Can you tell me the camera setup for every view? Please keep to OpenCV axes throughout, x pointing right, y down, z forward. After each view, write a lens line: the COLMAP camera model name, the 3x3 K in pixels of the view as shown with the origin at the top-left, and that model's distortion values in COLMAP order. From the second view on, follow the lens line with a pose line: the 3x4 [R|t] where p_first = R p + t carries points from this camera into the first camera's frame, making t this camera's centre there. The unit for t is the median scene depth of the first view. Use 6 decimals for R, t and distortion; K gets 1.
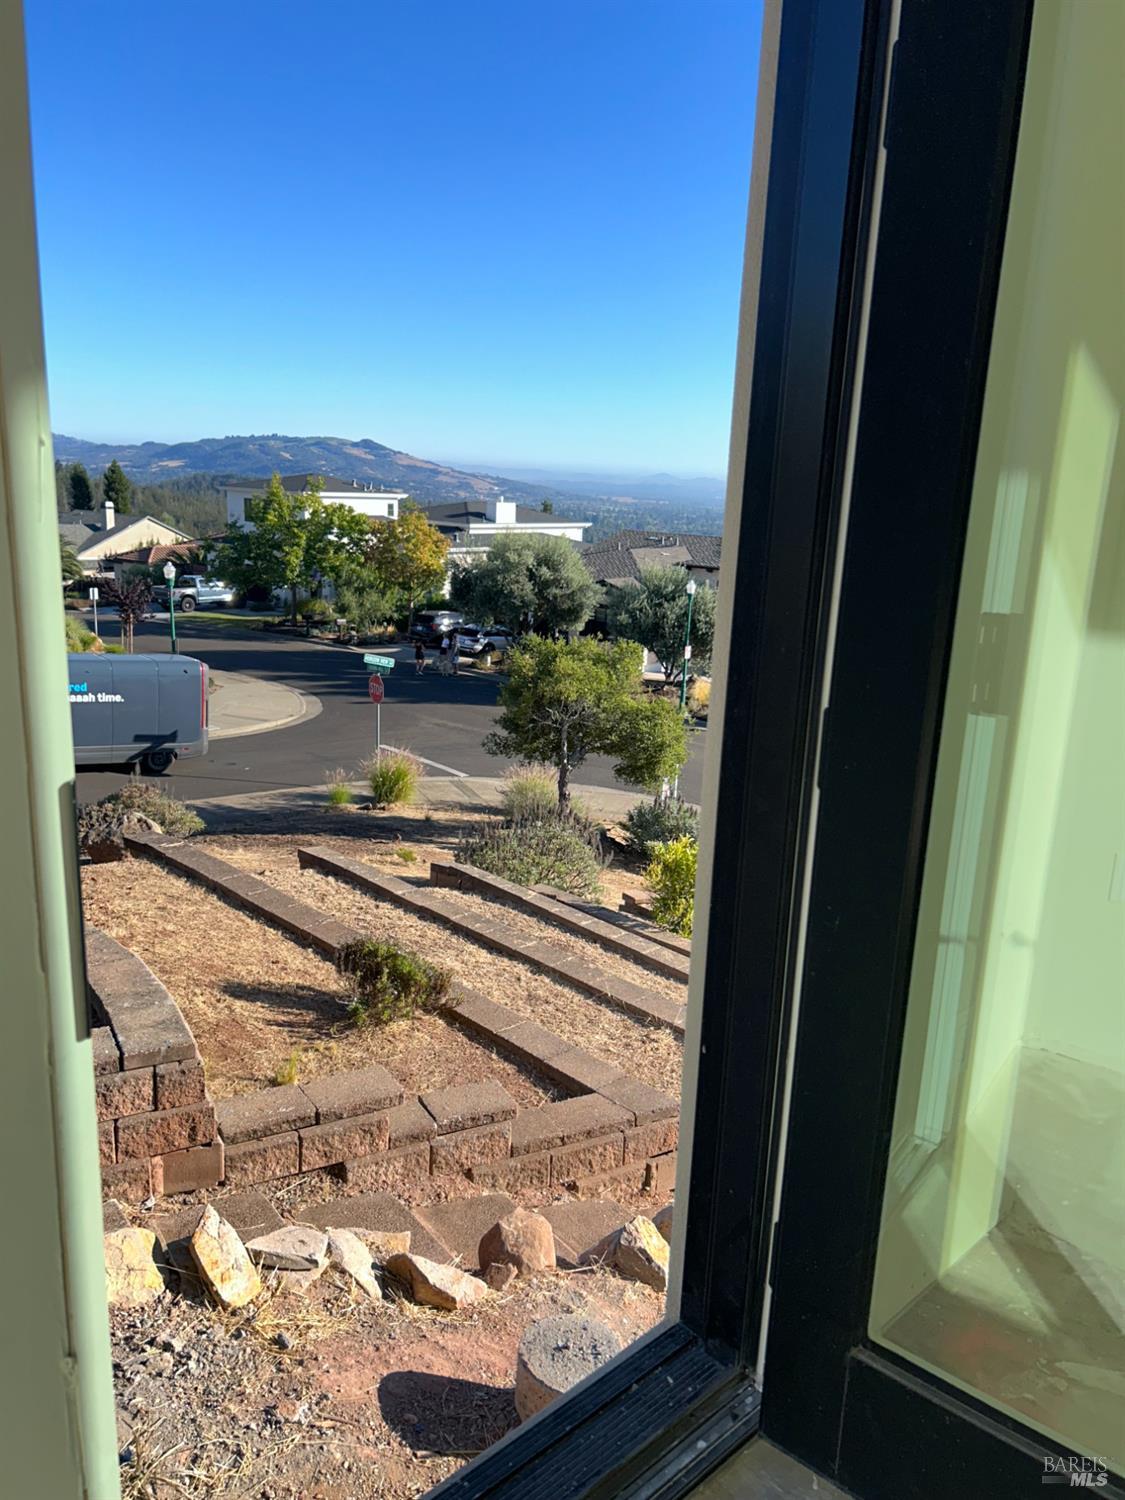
lens RADIAL K [[1133.4, 0, 580.5], [0, 1133.4, 753.4], [0, 0, 1]] dist [0.082920, -0.143172]
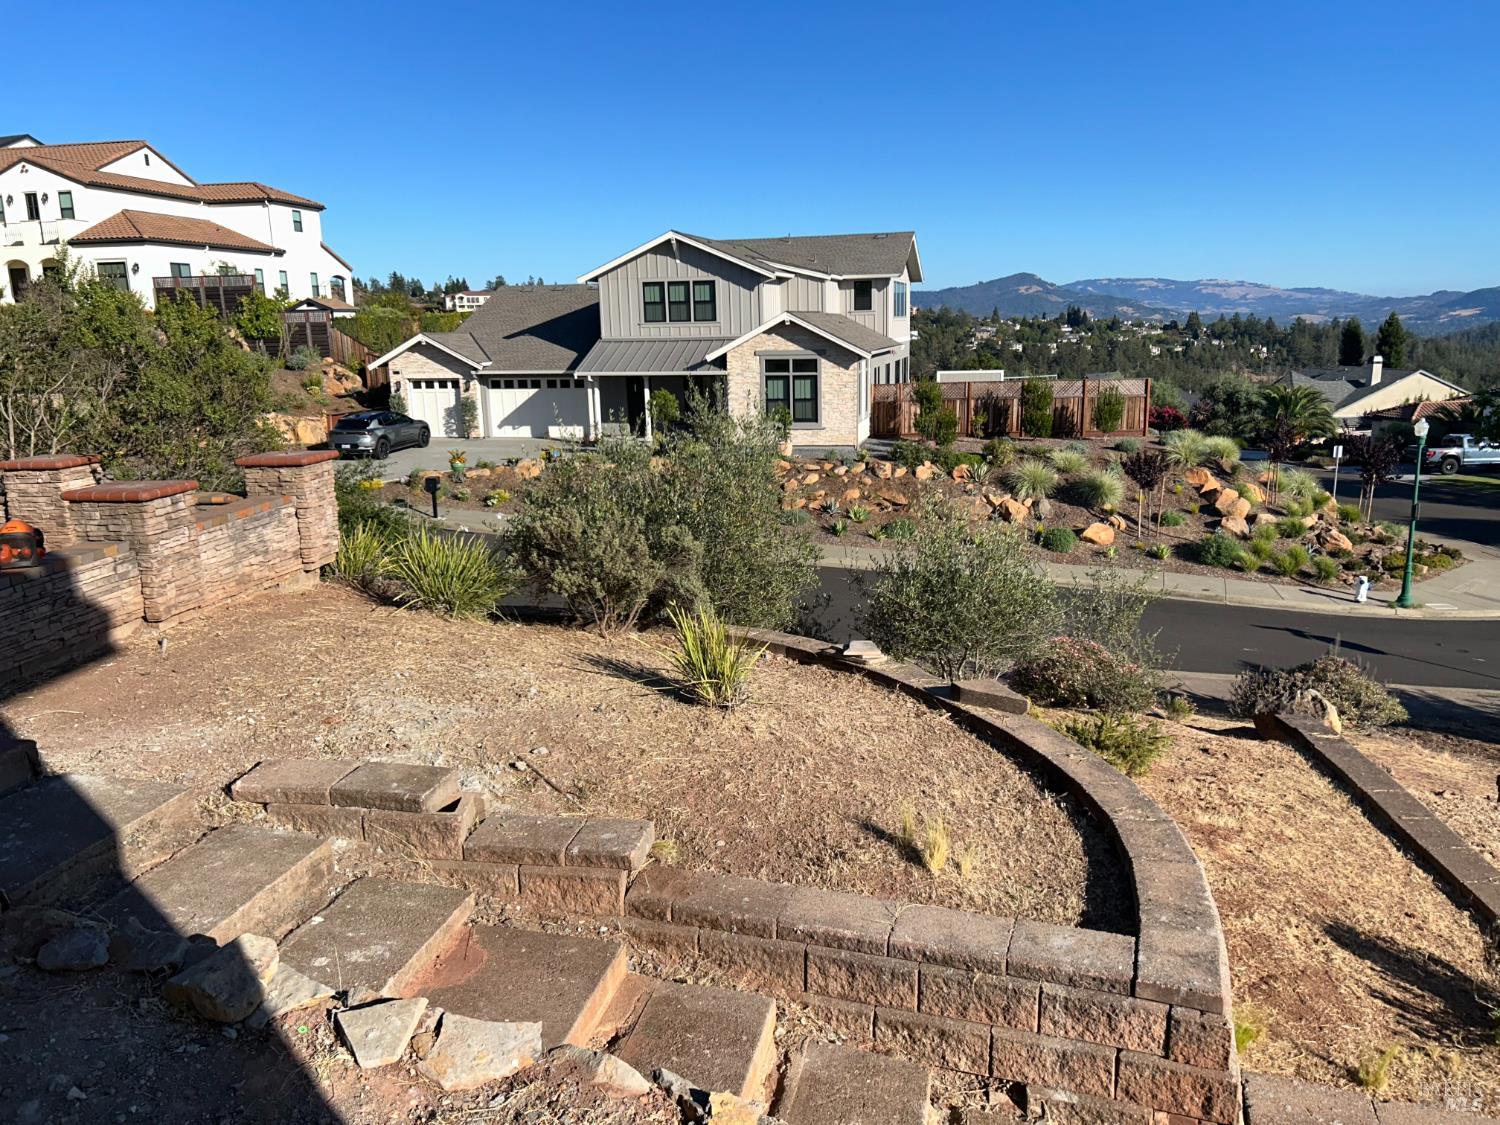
lens RADIAL K [[1133.0, 0, 755.7], [0, 1133.0, 569.2], [0, 0, 1]] dist [0.061427, -0.070610]
pose [[0.638863, 0.105124, -0.762105, 0.017136], [-0.132349, 0.990869, 0.025734, -0.010662], [0.757851, 0.084424, 0.646942, 0.092499]]
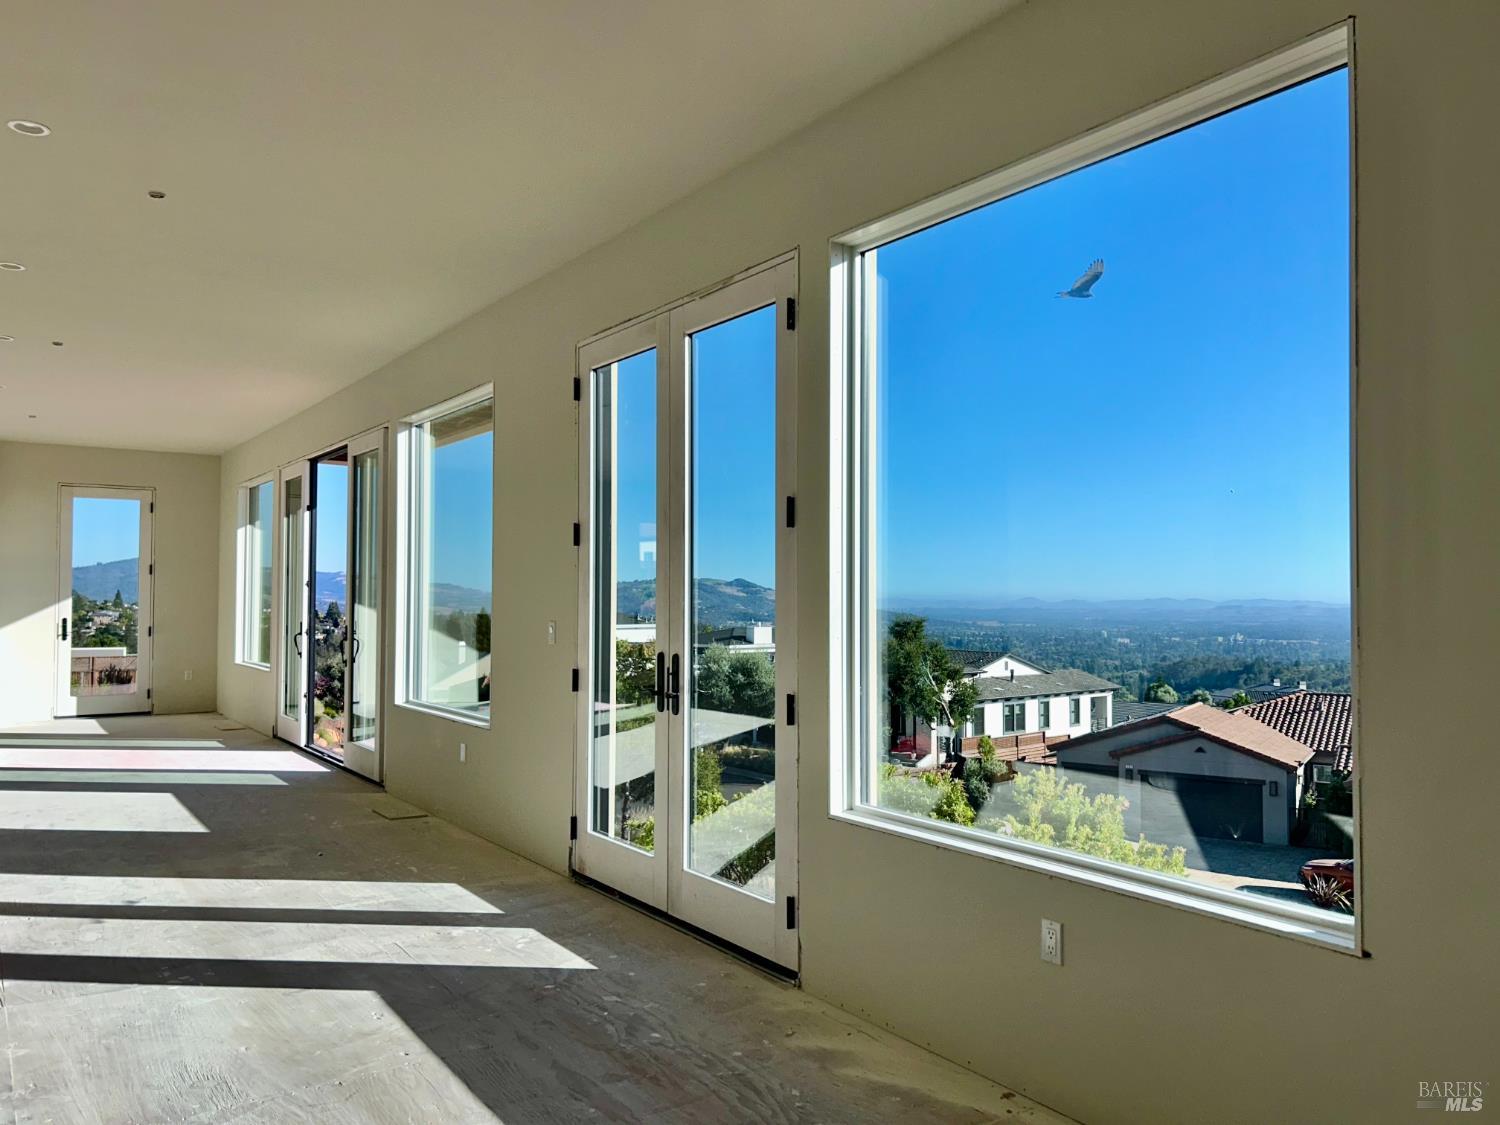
lens RADIAL K [[1133.0, 0, 755.7], [0, 1133.0, 569.2], [0, 0, 1]] dist [0.061427, -0.070610]
pose [[0.985470, -0.045877, -0.163537, 0.871865], [0.000256, 0.963232, -0.268672, 0.267949], [0.169850, 0.264727, 0.949247, -0.941528]]
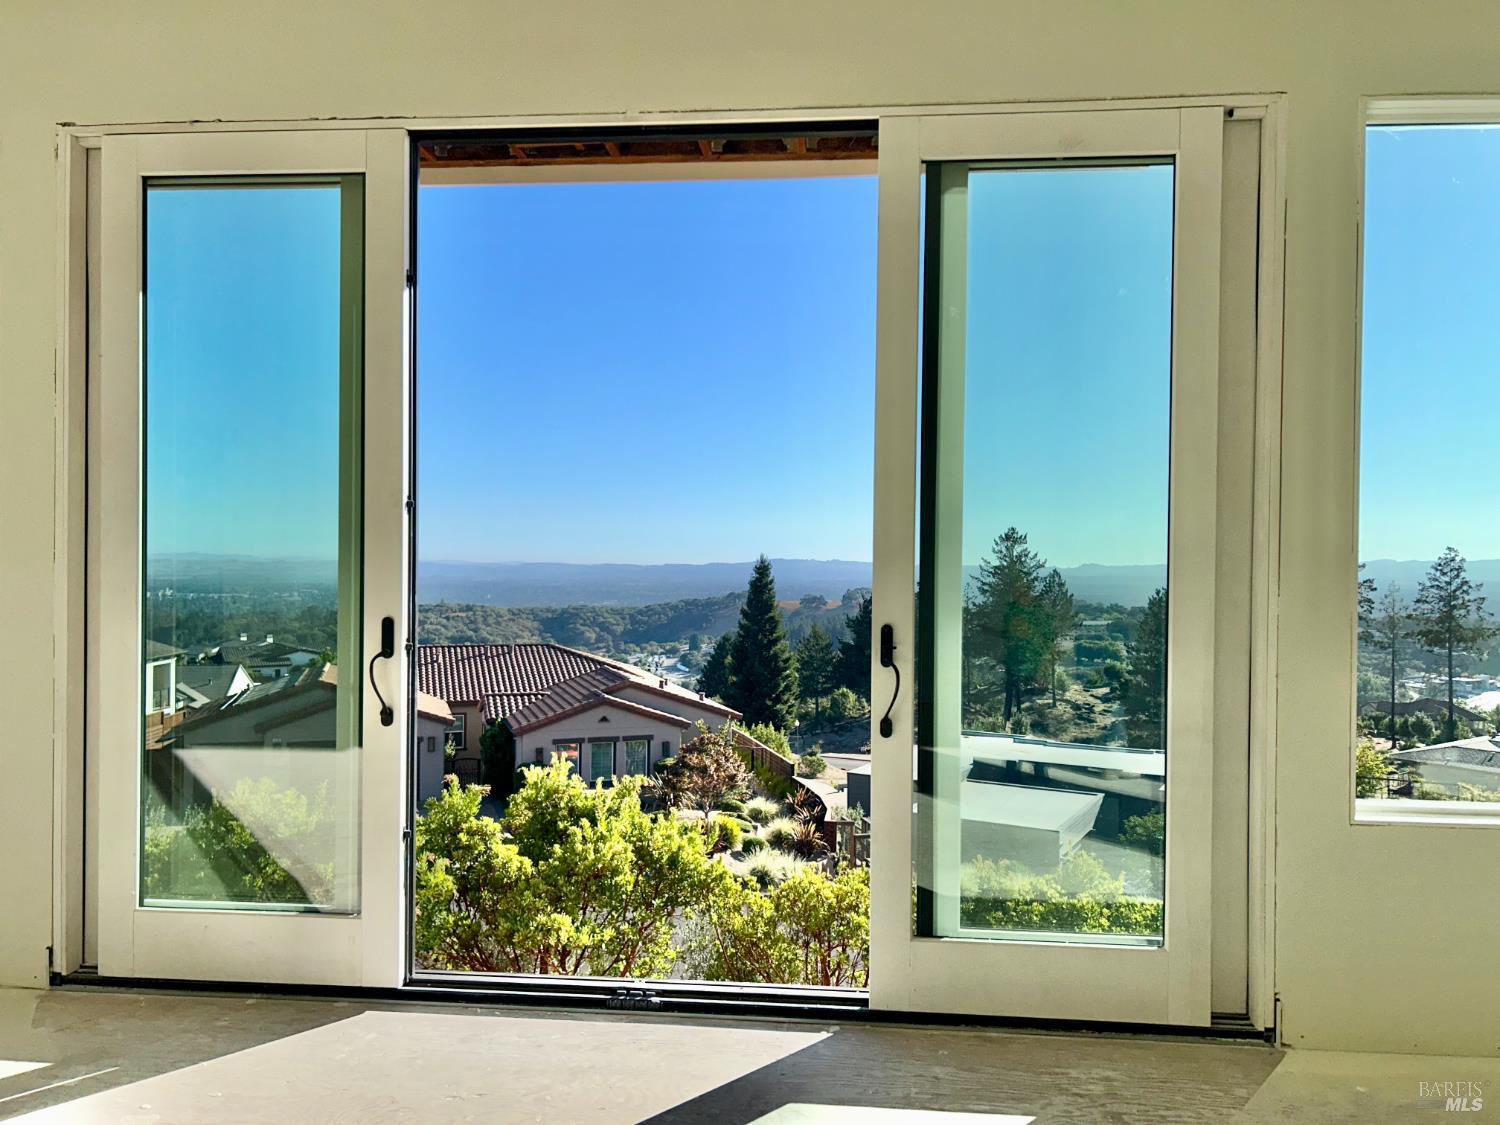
lens RADIAL K [[1133.0, 0, 755.7], [0, 1133.0, 569.2], [0, 0, 1]] dist [0.061427, -0.070610]
pose [[0.759075, -0.044107, 0.649507, 0.216314], [0.180683, 0.972779, -0.145103, 0.106327], [-0.625427, 0.227499, 0.746381, -0.396040]]
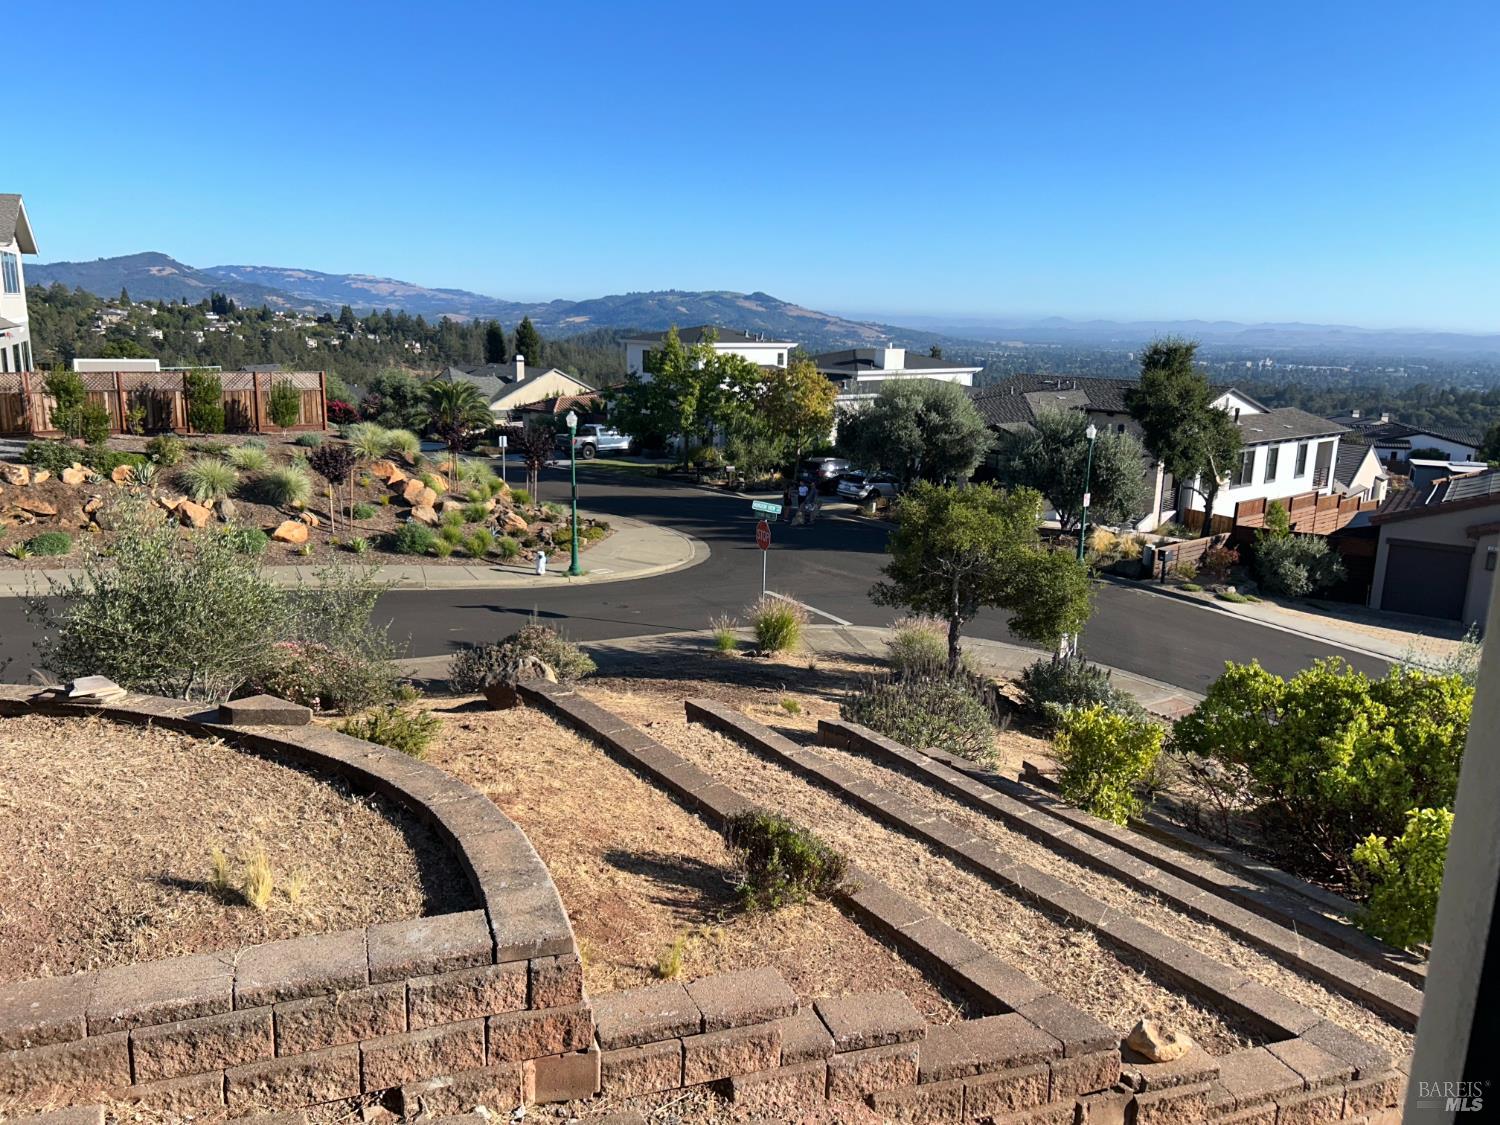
lens RADIAL K [[1133.0, 0, 755.7], [0, 1133.0, 569.2], [0, 0, 1]] dist [0.061427, -0.070610]
pose [[0.983365, 0.018864, -0.180656, -0.018257], [-0.023652, 0.999423, -0.024384, -0.007445], [0.180092, 0.028251, 0.983244, 0.063755]]
